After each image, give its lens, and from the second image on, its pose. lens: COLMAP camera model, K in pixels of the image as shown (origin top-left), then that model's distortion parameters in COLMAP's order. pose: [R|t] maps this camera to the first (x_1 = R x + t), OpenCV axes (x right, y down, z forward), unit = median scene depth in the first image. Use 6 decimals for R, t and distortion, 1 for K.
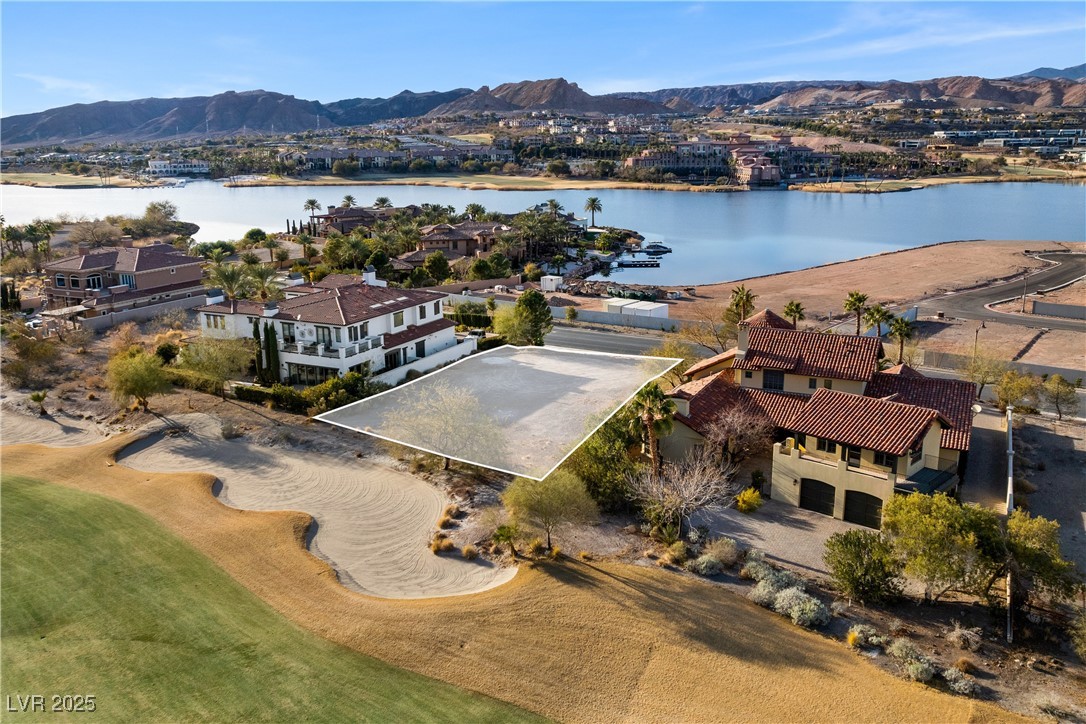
lens RADIAL K [[907.6, 0, 541.4], [0, 907.6, 365.1], [0, 0, 1]] dist [-0.020053, -0.001503]
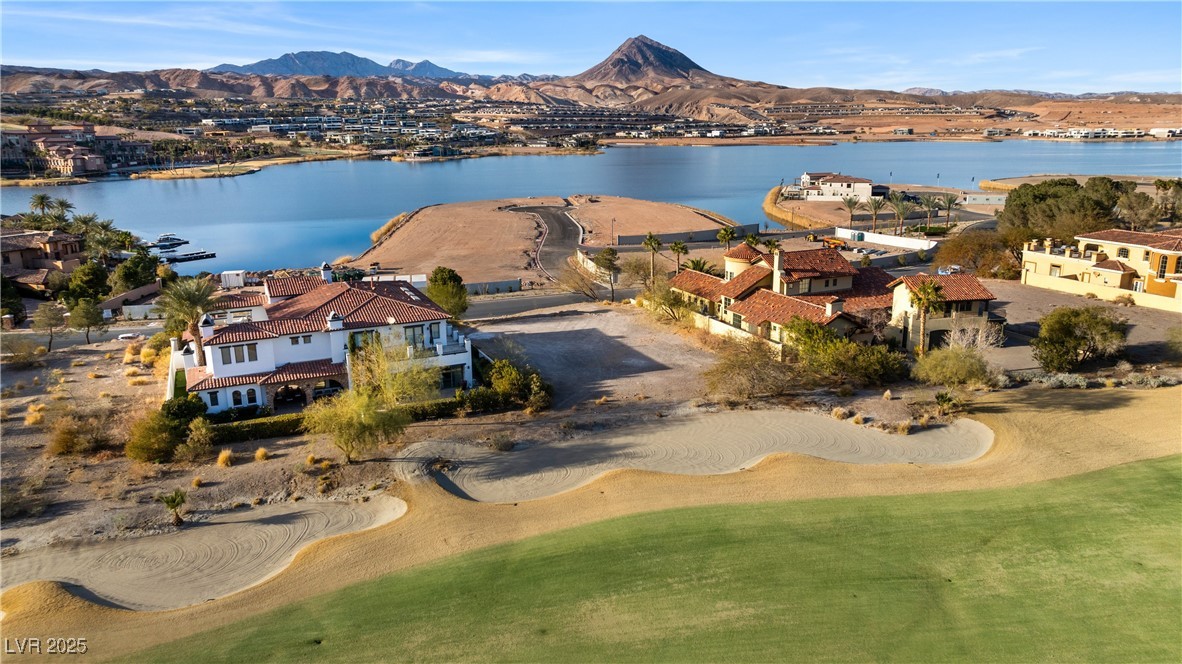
lens RADIAL K [[833.5, 0, 592.3], [0, 833.5, 328.4], [0, 0, 1]] dist [-0.029523, 0.024671]
pose [[0.624150, -0.190021, 0.757845, -0.267194], [0.195408, 0.977113, 0.084065, -0.026526], [-0.756474, 0.095620, 0.646996, 0.118539]]
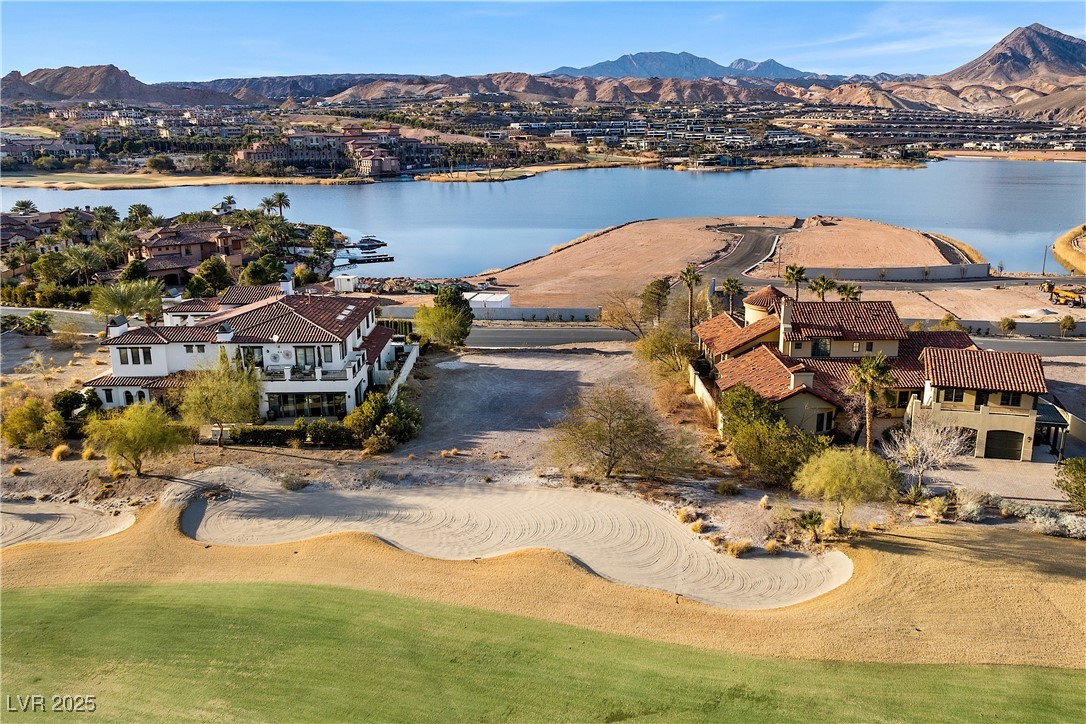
lens RADIAL K [[907.6, 0, 542.7], [0, 907.6, 363.9], [0, 0, 1]] dist [-0.020053, -0.001503]
pose [[0.891744, -0.112212, 0.438408, -0.147864], [0.109258, 0.993497, 0.032053, -0.010271], [-0.439154, 0.019317, 0.898204, 0.047463]]
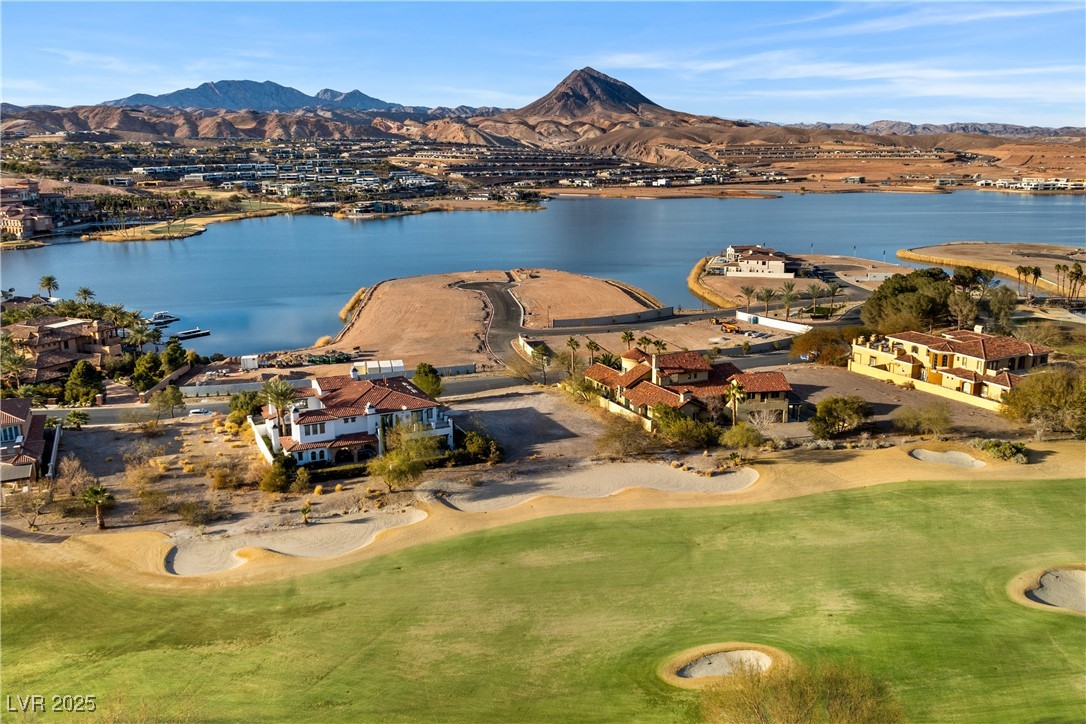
lens RADIAL K [[907.6, 0, 544.3], [0, 907.6, 359.7], [0, 0, 1]] dist [-0.020053, -0.001503]
pose [[0.616774, -0.173918, 0.767686, -0.427375], [0.194717, 0.978685, 0.065280, -0.062478], [-0.762676, 0.109219, 0.637492, -0.028380]]
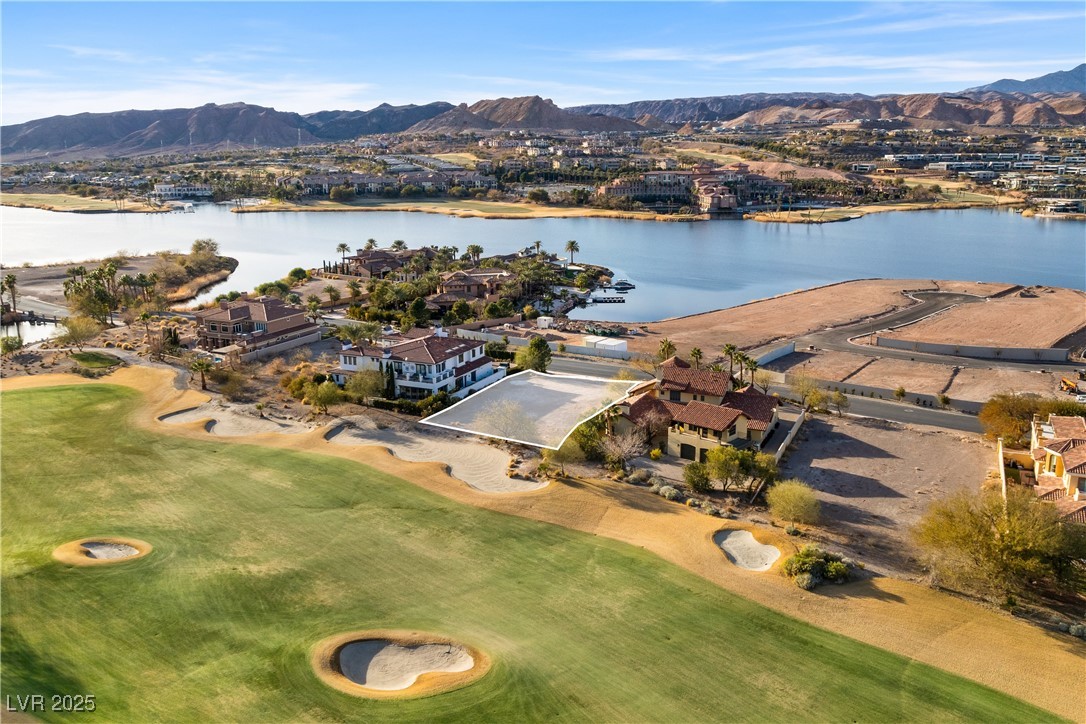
lens RADIAL K [[907.6, 0, 541.7], [0, 907.6, 366.3], [0, 0, 1]] dist [-0.020053, -0.001503]
pose [[0.999594, -0.004240, 0.028190, -0.021656], [0.004386, 0.999977, -0.005098, -0.010353], [-0.028168, 0.005220, 0.999590, -0.251443]]
